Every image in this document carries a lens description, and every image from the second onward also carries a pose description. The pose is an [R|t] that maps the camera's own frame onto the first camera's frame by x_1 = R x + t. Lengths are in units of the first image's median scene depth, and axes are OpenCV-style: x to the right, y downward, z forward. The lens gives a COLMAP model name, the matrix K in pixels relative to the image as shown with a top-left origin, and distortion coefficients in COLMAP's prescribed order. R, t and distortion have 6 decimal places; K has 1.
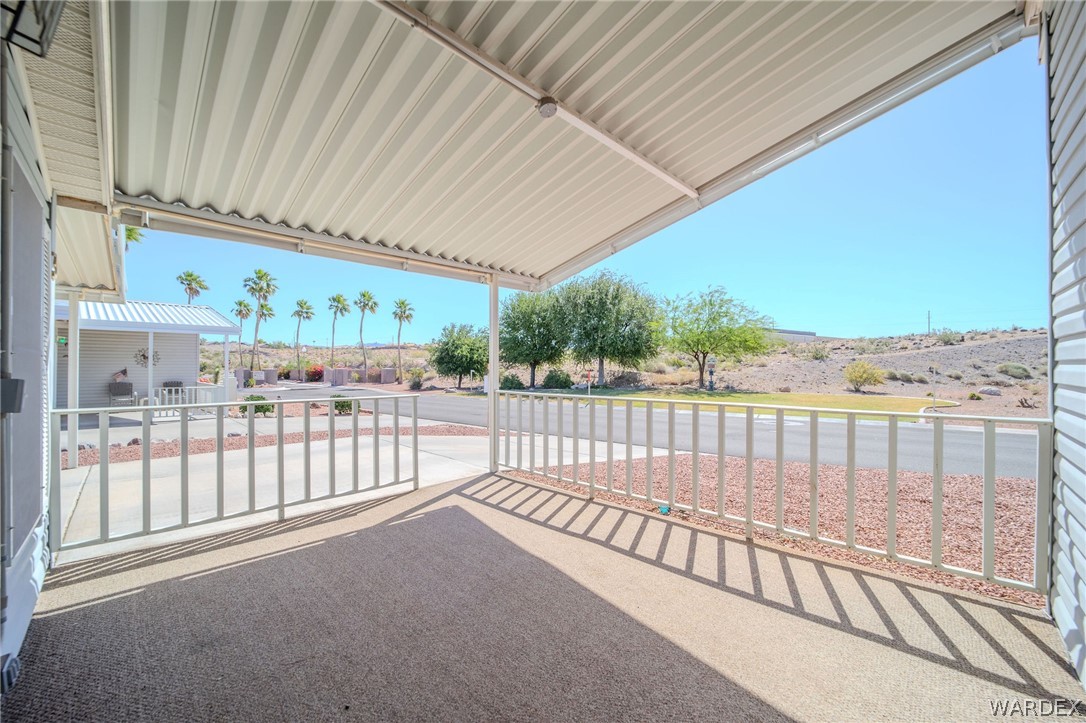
lens RADIAL K [[420.8, 0, 547.2], [0, 420.8, 360.5], [0, 0, 1]] dist [-0.036933, 0.008734]
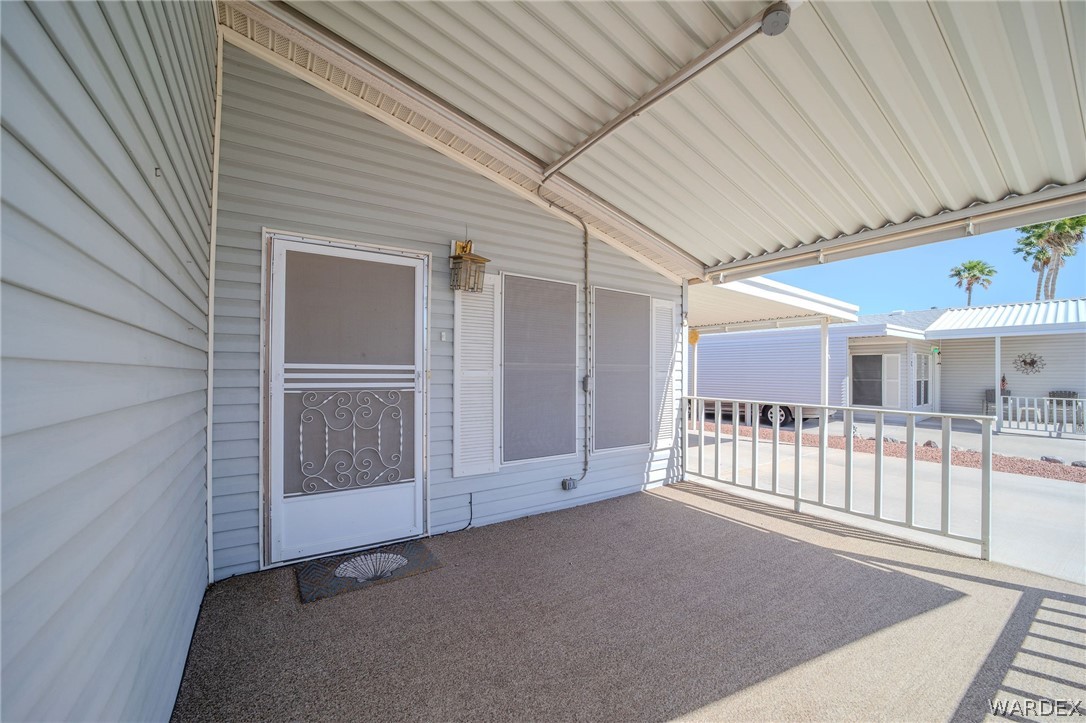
lens RADIAL K [[413.3, 0, 547.3], [0, 413.3, 371.0], [0, 0, 1]] dist [-0.003980, -0.000292]
pose [[-0.191083, -0.000121, -0.981574, 0.555175], [0.010194, 0.999946, -0.002107, 0.002016], [0.981521, -0.010409, -0.191071, 0.532605]]
